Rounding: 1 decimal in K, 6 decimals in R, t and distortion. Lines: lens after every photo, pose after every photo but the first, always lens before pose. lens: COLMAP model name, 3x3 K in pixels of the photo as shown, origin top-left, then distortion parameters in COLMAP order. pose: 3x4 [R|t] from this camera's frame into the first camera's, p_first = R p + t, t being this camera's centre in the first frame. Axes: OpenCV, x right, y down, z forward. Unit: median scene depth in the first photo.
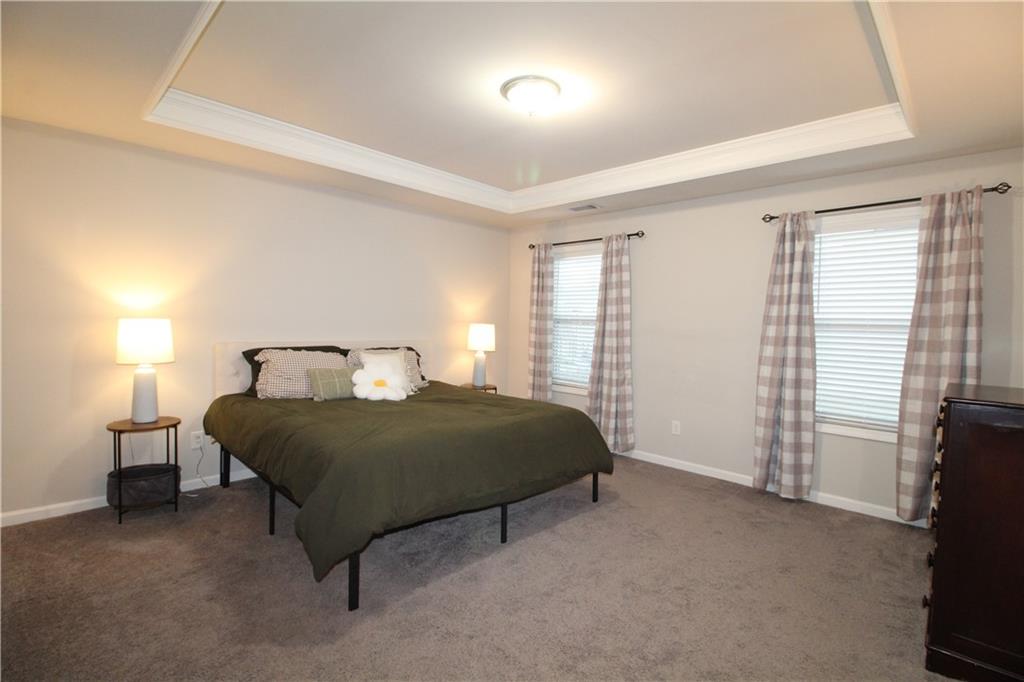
lens RADIAL K [[475.2, 0, 517.1], [0, 475.2, 340.3], [0, 0, 1]] dist [-0.012081, 0.000106]
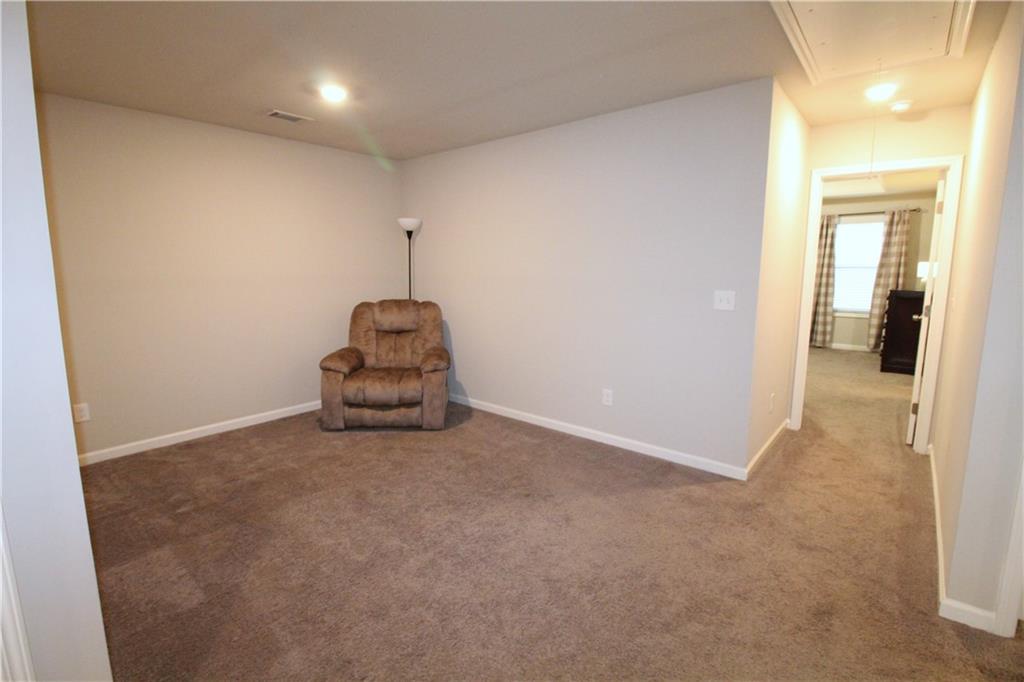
lens RADIAL K [[474.8, 0, 506.8], [0, 474.8, 339.7], [0, 0, 1]] dist [-0.003913, -0.009574]
pose [[0.997848, -0.031914, 0.057284, -1.148709], [0.025047, 0.992837, 0.116825, 0.006238], [-0.060602, -0.115139, 0.991499, -1.253025]]
